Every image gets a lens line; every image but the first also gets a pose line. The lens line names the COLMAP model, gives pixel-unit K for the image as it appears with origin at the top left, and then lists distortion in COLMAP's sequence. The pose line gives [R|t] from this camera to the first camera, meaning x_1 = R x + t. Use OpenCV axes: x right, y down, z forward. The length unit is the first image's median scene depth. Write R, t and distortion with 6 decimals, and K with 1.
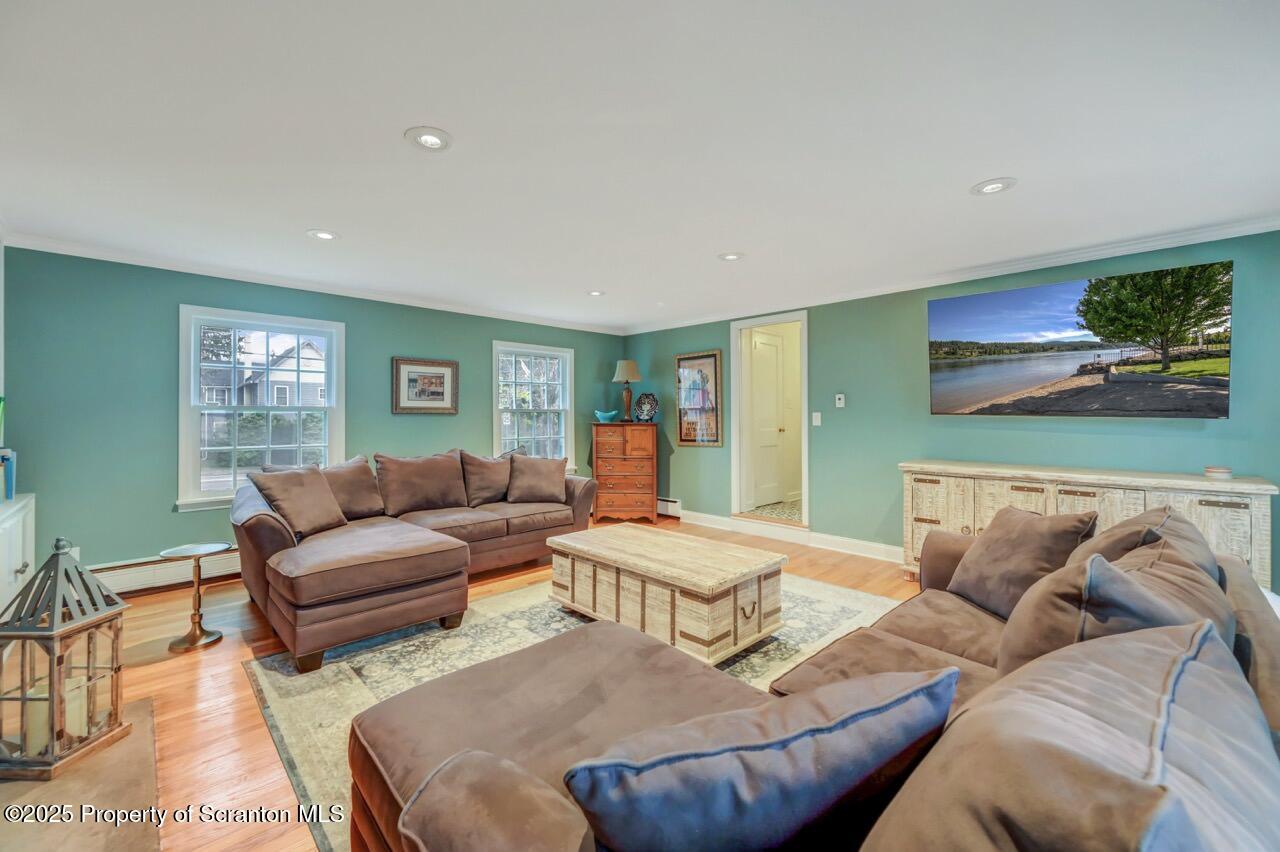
lens RADIAL K [[511.9, 0, 644.5], [0, 511.9, 417.6], [0, 0, 1]] dist [-0.001649, 0.000800]
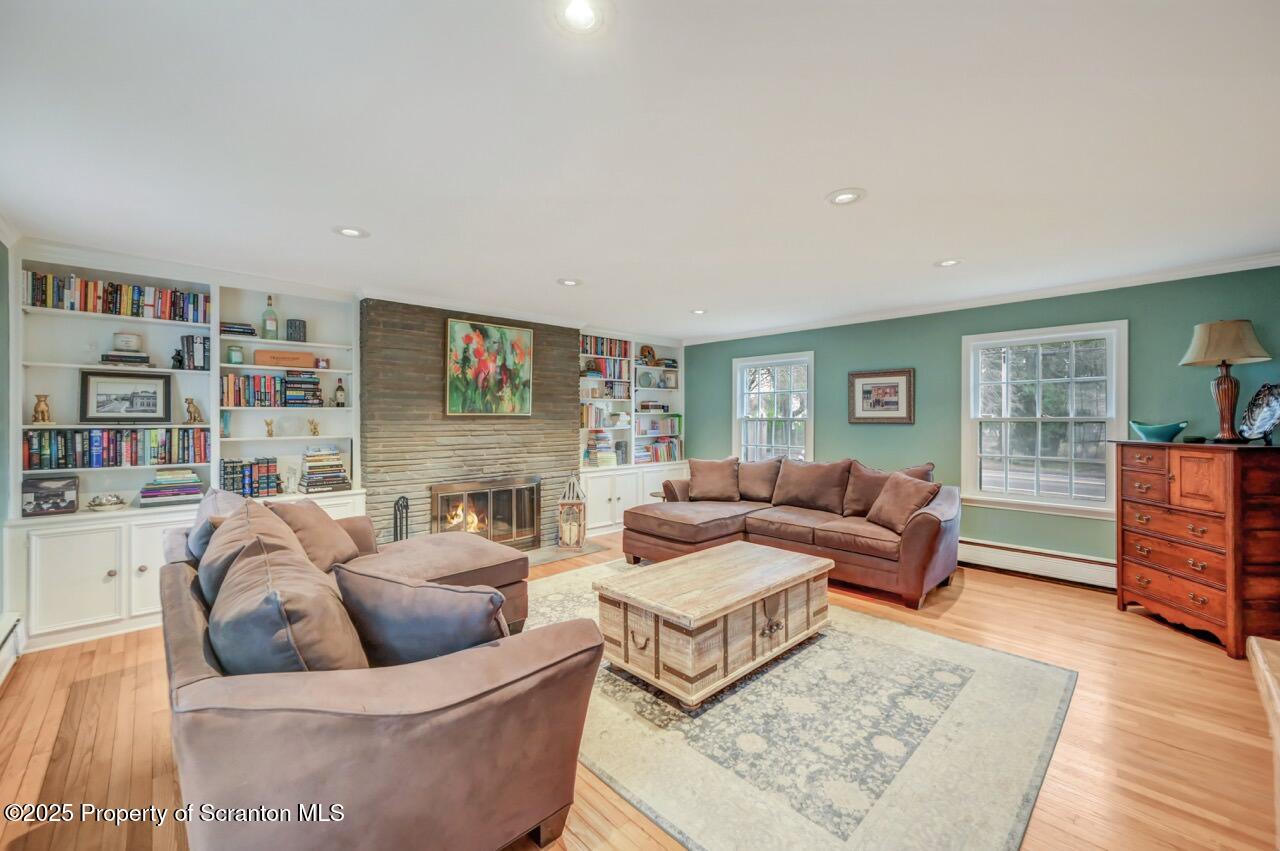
lens RADIAL K [[511.9, 0, 640.5], [0, 511.9, 415.9], [0, 0, 1]] dist [-0.001649, 0.000800]
pose [[-0.015361, 0.001892, -0.999880, 0.783915], [0.000788, 0.999998, 0.001880, -0.031508], [0.999882, -0.000760, -0.015363, 0.684096]]
